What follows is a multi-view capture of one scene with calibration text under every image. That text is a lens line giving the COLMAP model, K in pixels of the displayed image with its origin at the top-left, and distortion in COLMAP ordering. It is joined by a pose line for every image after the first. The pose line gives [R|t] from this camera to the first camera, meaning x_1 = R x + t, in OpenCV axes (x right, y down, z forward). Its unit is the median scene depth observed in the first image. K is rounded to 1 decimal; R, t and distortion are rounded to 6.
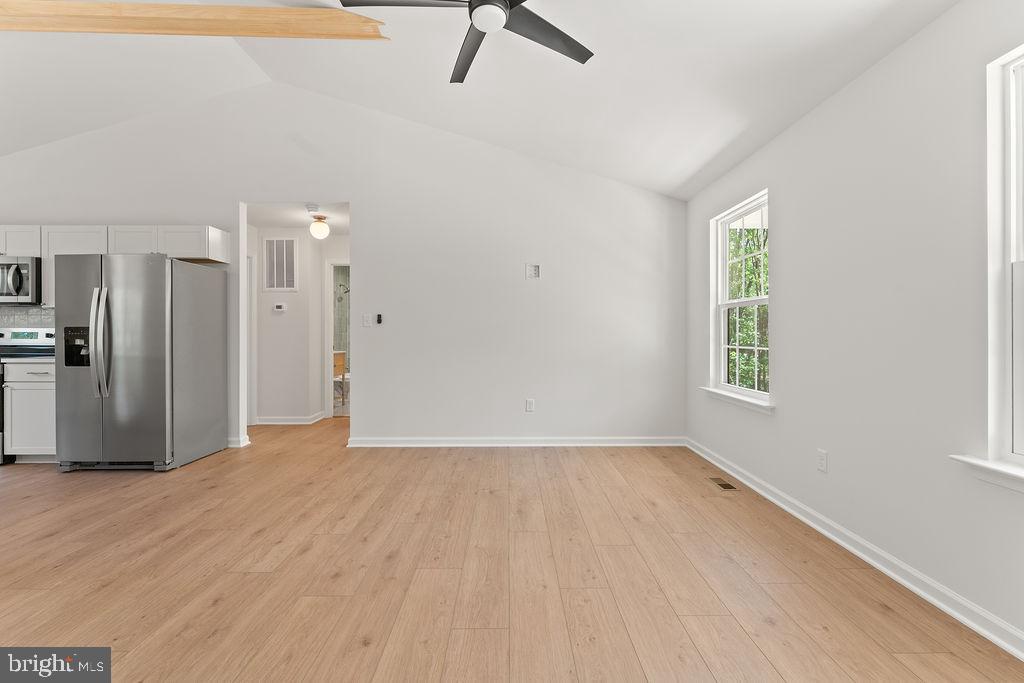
lens RADIAL K [[448.5, 0, 518.0], [0, 448.5, 334.8], [0, 0, 1]] dist [-0.000385, 0.000284]
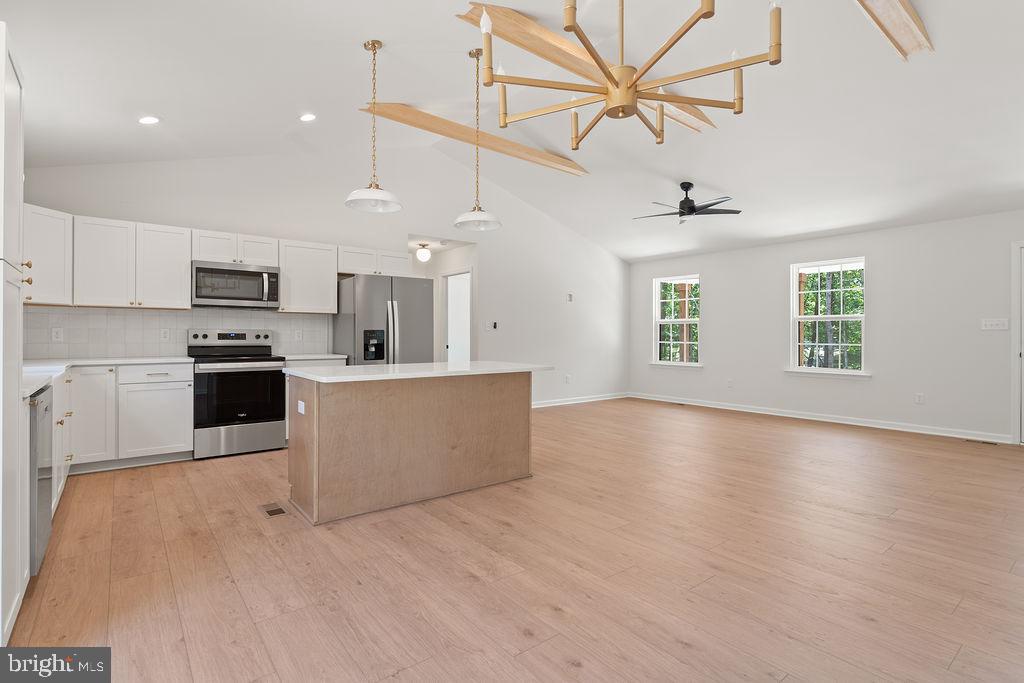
lens RADIAL K [[493.4, 0, 513.8], [0, 493.4, 337.9], [0, 0, 1]] dist [-0.004886, -0.000102]
pose [[0.787179, -0.001025, 0.616724, -1.486924], [-0.000747, 0.999996, 0.002615, 0.001573], [-0.616724, -0.002519, 0.787175, -0.370133]]
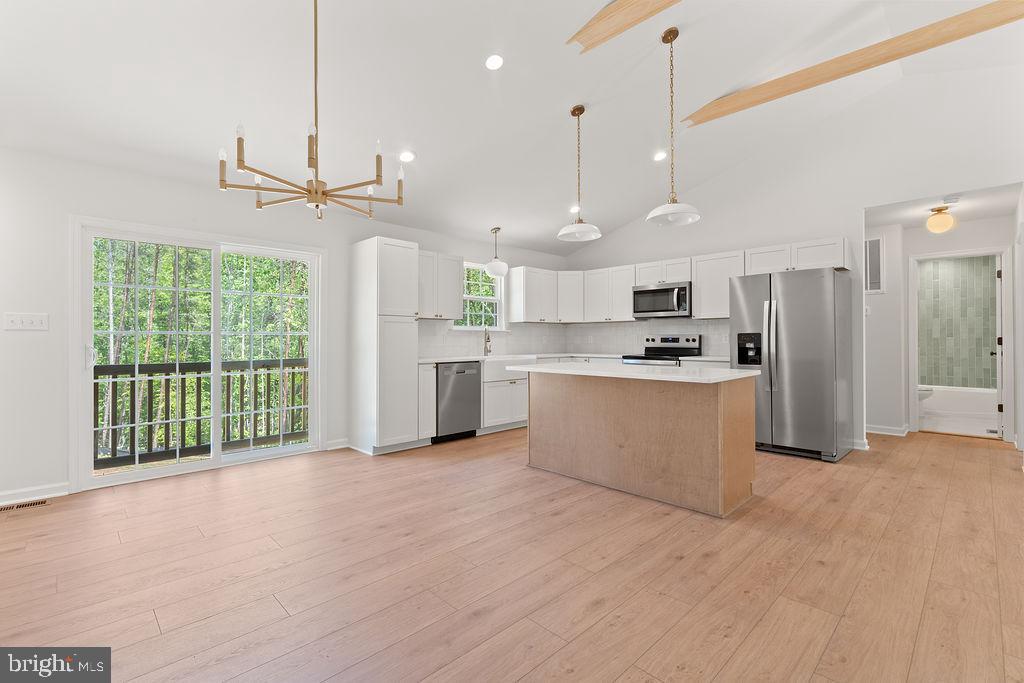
lens RADIAL K [[460.4, 0, 512.0], [0, 460.4, 341.5], [0, 0, 1]] dist [-0.000317, 0.000238]
pose [[0.692509, 0.001027, -0.721409, -0.493933], [0.001383, 0.999995, 0.002751, 0.001426], [0.721408, -0.002903, 0.692504, -0.349034]]
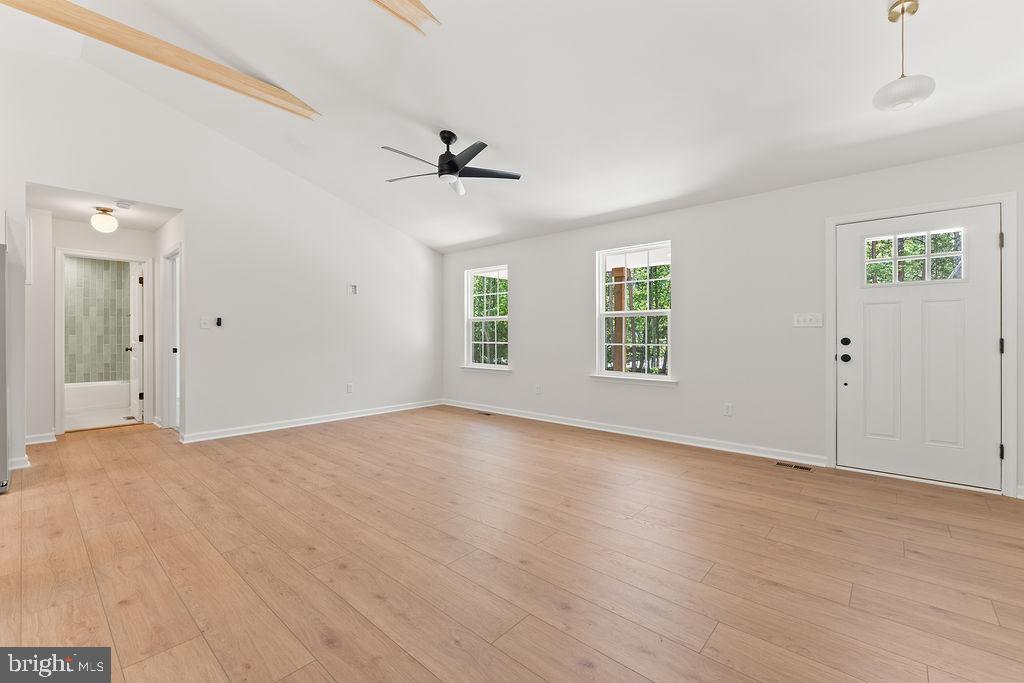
lens RADIAL K [[421.0, 0, 509.5], [0, 421.0, 337.5], [0, 0, 1]] dist [0.011532, -0.006038]
pose [[0.678784, -0.003628, 0.734329, -0.698491], [0.002424, 0.999993, 0.002701, 0.002198], [-0.734334, -0.000053, 0.678788, -0.266721]]
